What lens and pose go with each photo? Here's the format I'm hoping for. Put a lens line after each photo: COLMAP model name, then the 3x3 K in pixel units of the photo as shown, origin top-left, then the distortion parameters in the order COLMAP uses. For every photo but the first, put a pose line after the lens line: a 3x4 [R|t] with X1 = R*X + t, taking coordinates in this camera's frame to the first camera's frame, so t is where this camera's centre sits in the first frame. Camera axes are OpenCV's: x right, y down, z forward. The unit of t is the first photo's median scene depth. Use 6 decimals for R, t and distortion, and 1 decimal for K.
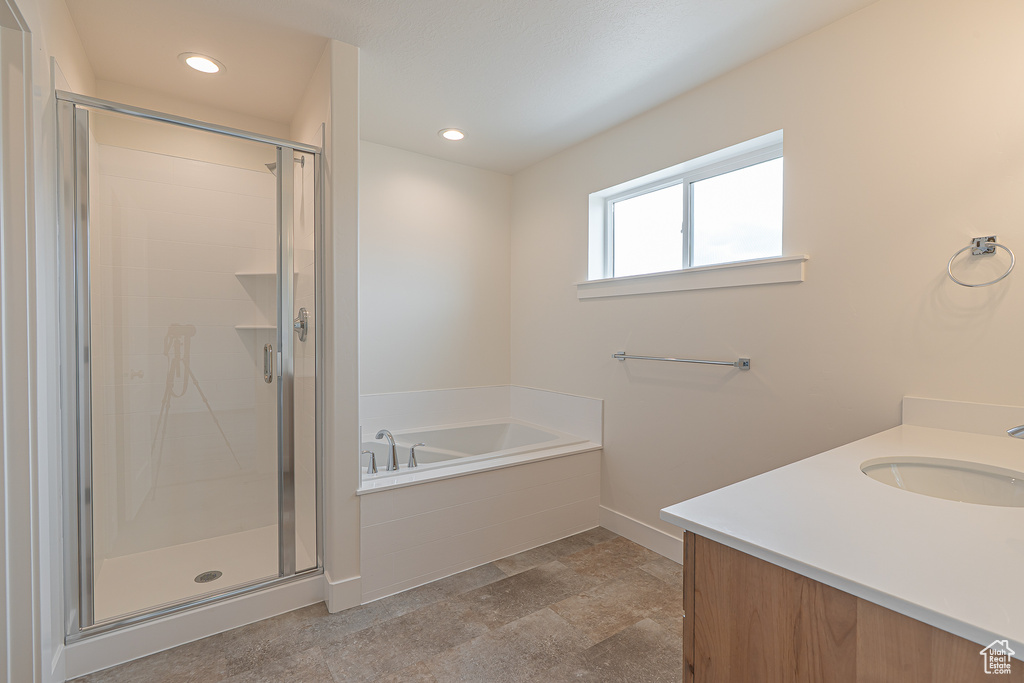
lens RADIAL K [[468.2, 0, 508.7], [0, 468.2, 339.5], [0, 0, 1]] dist [-0.002257, 0.000134]
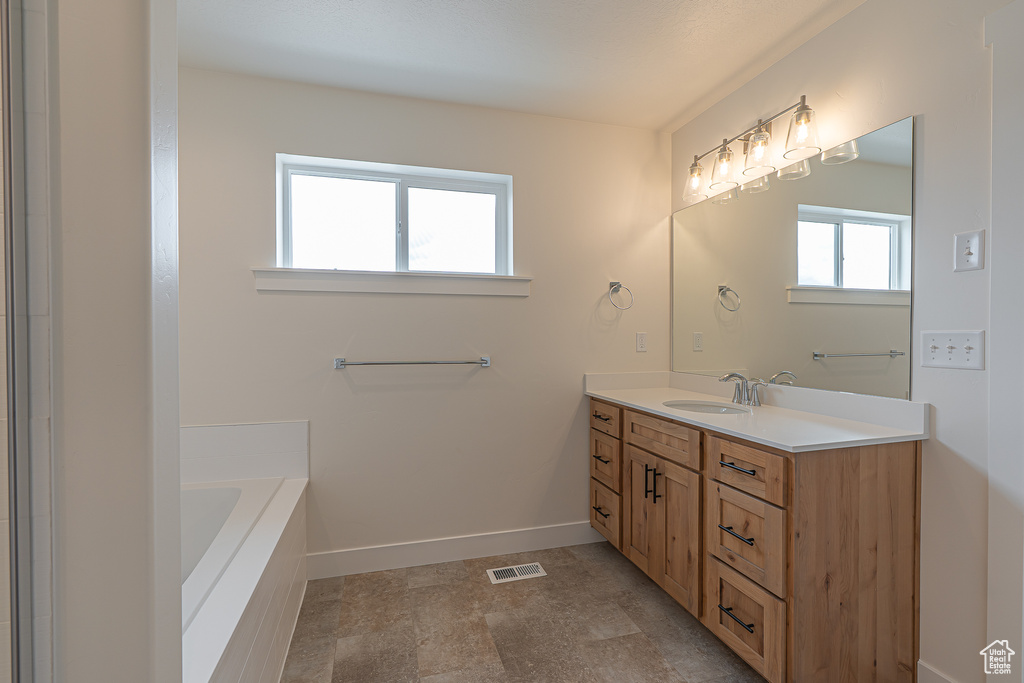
lens RADIAL K [[456.8, 0, 509.3], [0, 456.8, 351.0], [0, 0, 1]] dist [-0.000534, 0.000045]
pose [[0.322698, -0.023731, 0.946204, -0.539018], [0.023216, 0.999583, 0.017152, 0.006651], [-0.946217, 0.016432, 0.323115, 0.548259]]
